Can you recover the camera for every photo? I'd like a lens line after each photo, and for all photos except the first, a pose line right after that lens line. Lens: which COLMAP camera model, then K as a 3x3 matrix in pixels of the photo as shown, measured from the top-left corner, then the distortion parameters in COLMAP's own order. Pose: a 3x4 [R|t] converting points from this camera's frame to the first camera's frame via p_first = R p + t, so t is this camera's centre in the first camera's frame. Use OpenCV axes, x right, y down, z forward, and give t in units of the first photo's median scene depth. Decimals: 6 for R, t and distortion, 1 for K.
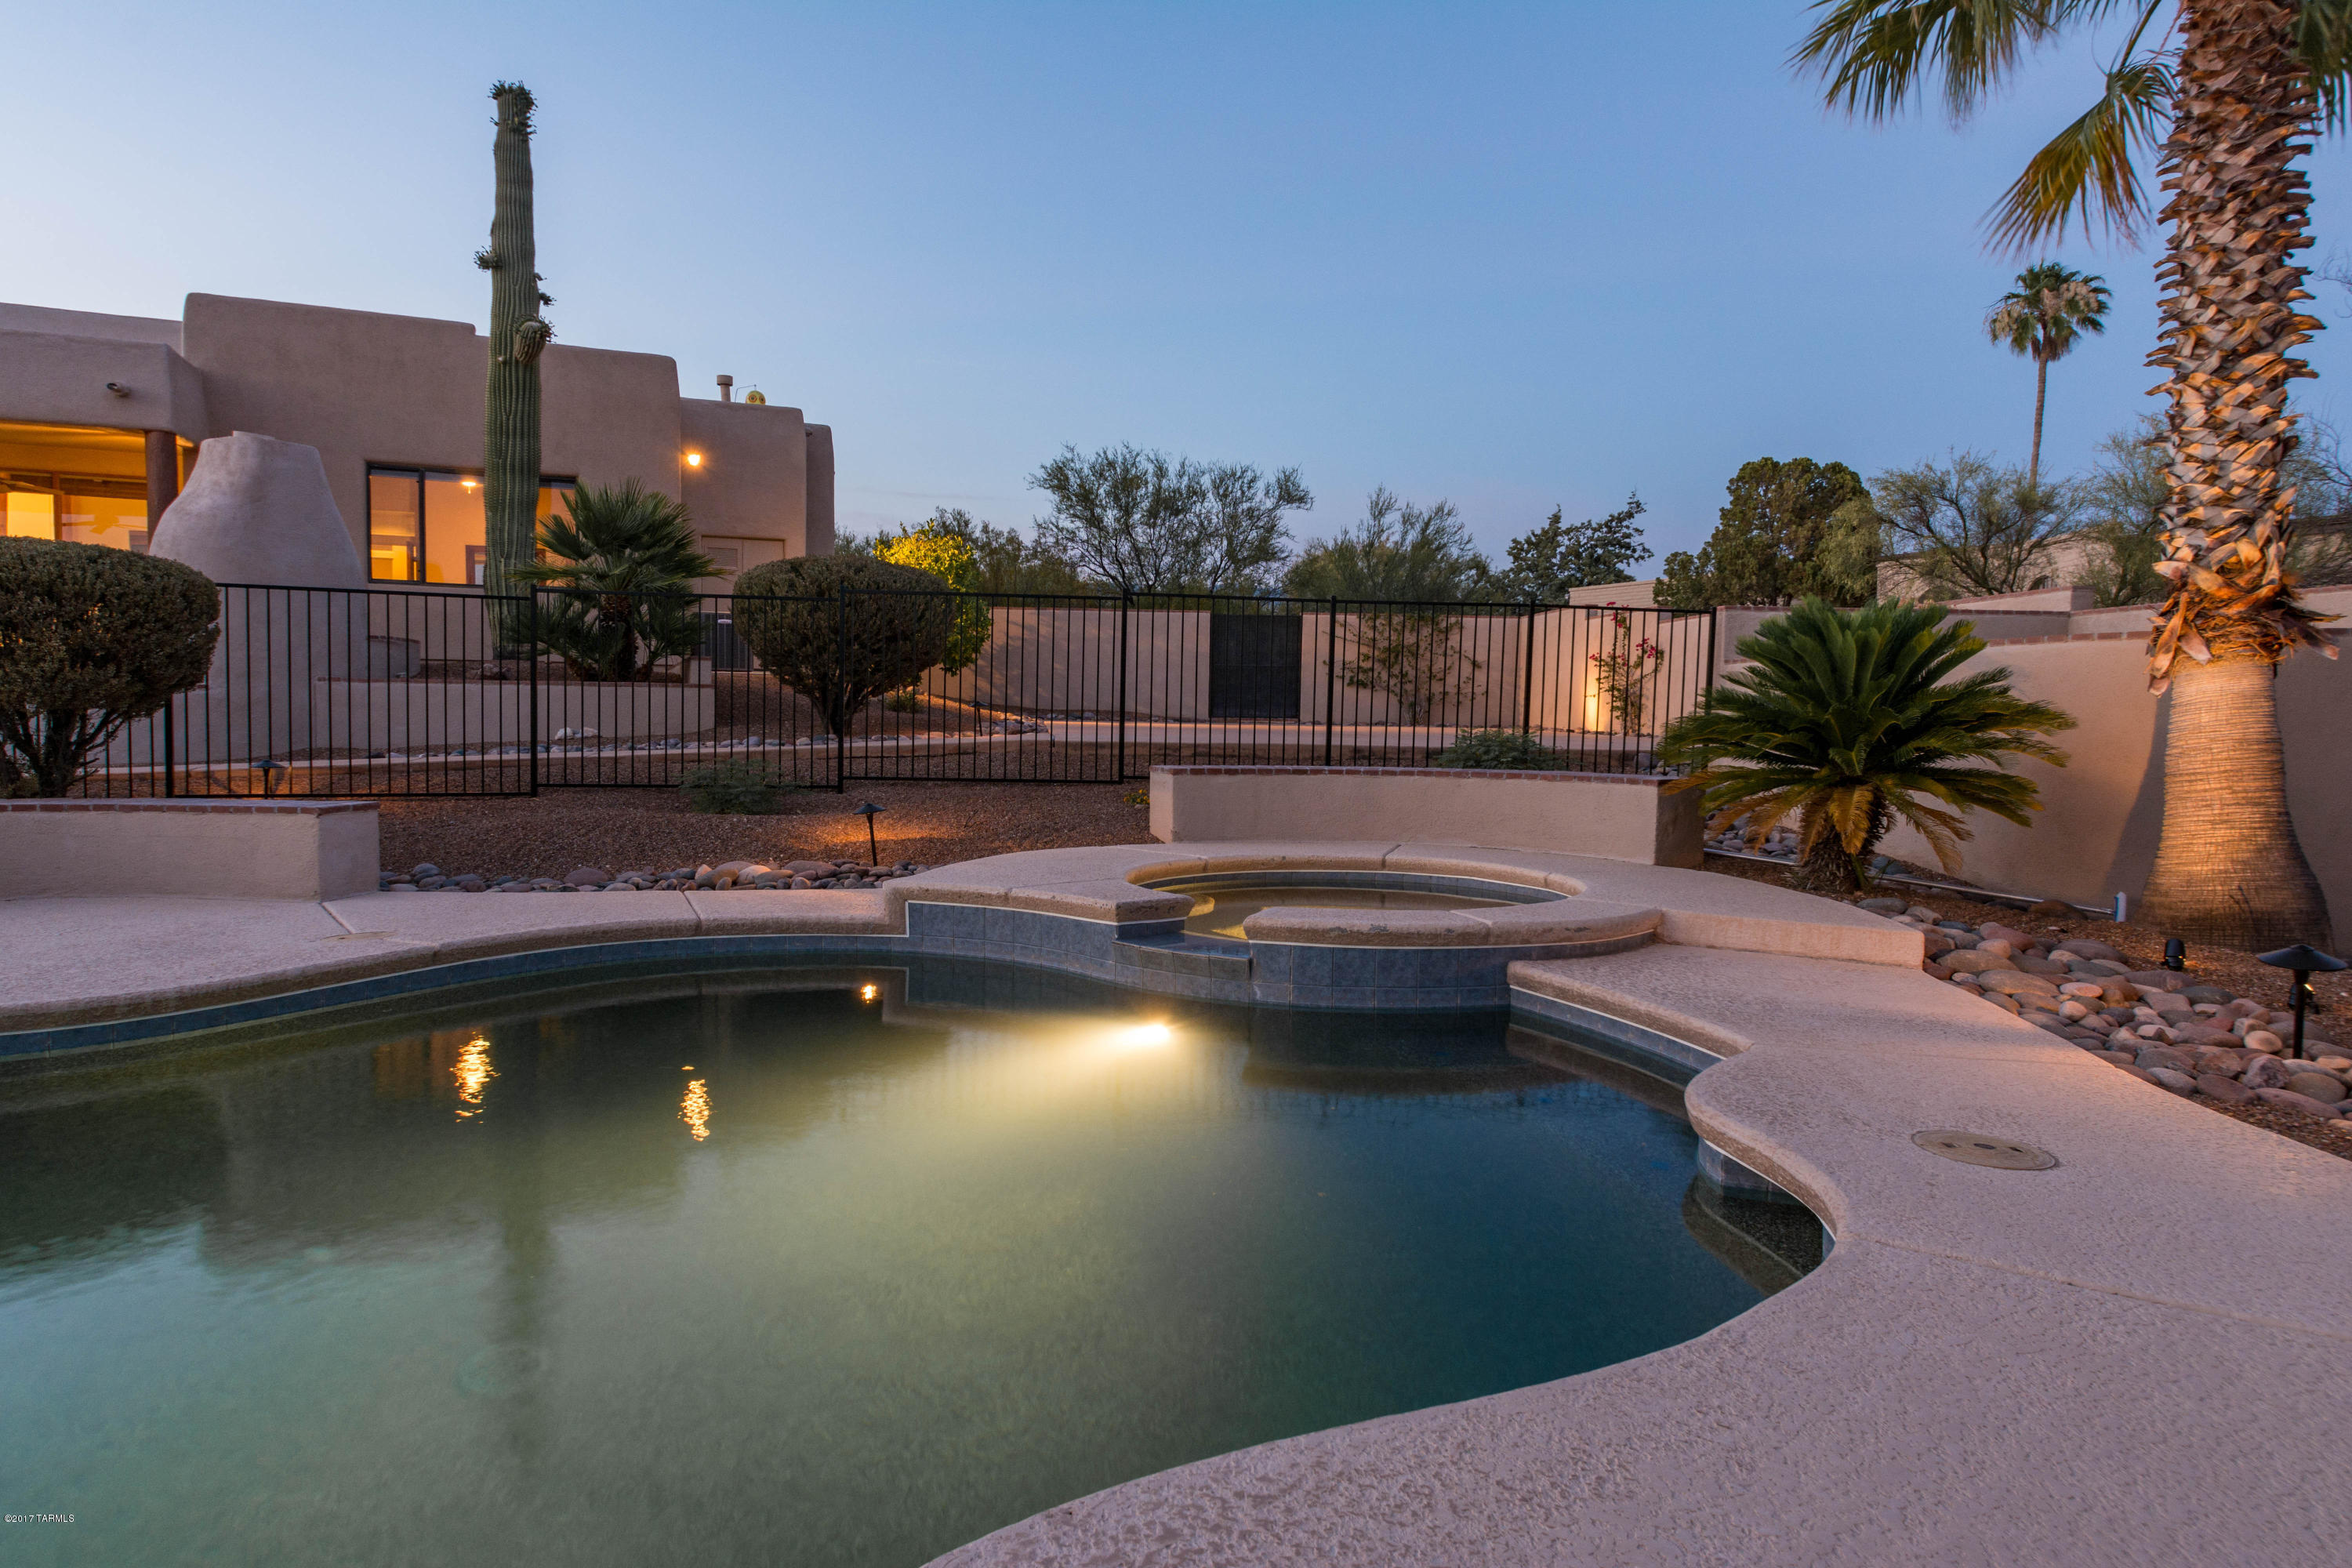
lens RADIAL K [[1328.9, 0, 1168.7], [0, 1328.9, 771.3], [0, 0, 1]] dist [0.002756, 0.001367]
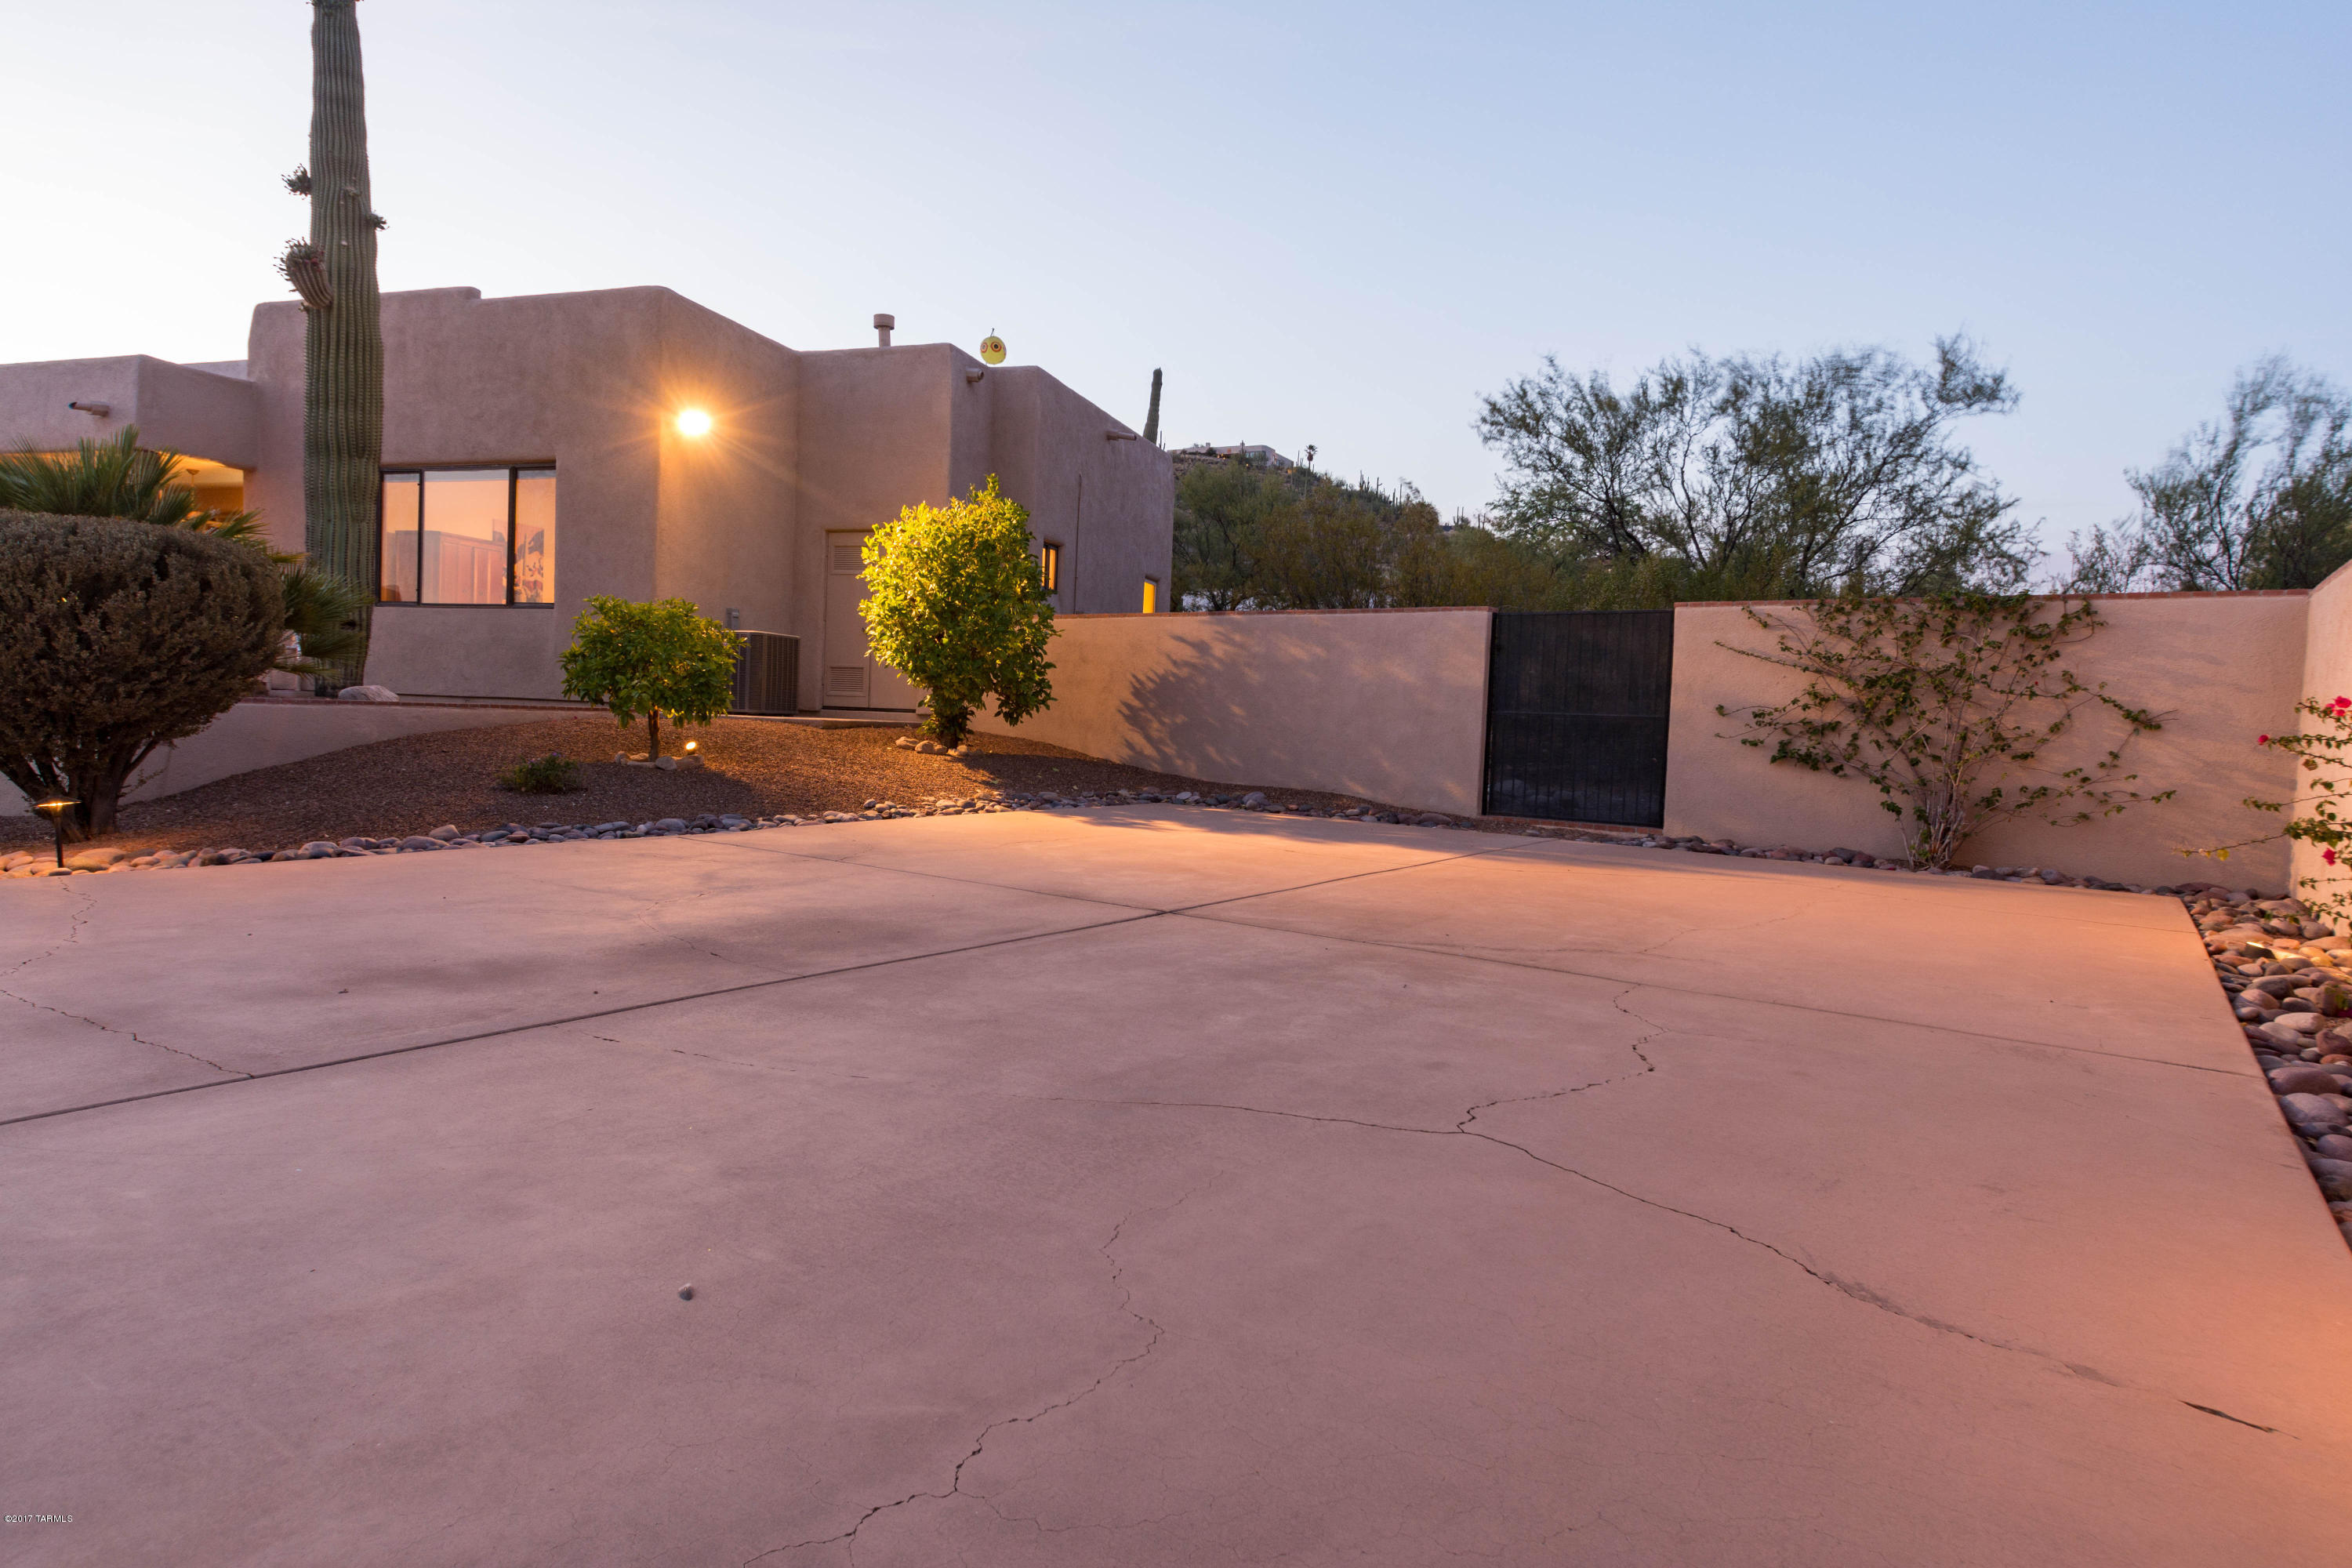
lens RADIAL K [[1328.9, 0, 1168.7], [0, 1328.9, 771.3], [0, 0, 1]] dist [0.002756, 0.001367]
pose [[0.760278, 0.045163, -0.648026, 0.273653], [-0.056412, 0.998402, 0.003399, -0.051840], [0.647144, 0.033972, 0.761610, 0.531038]]
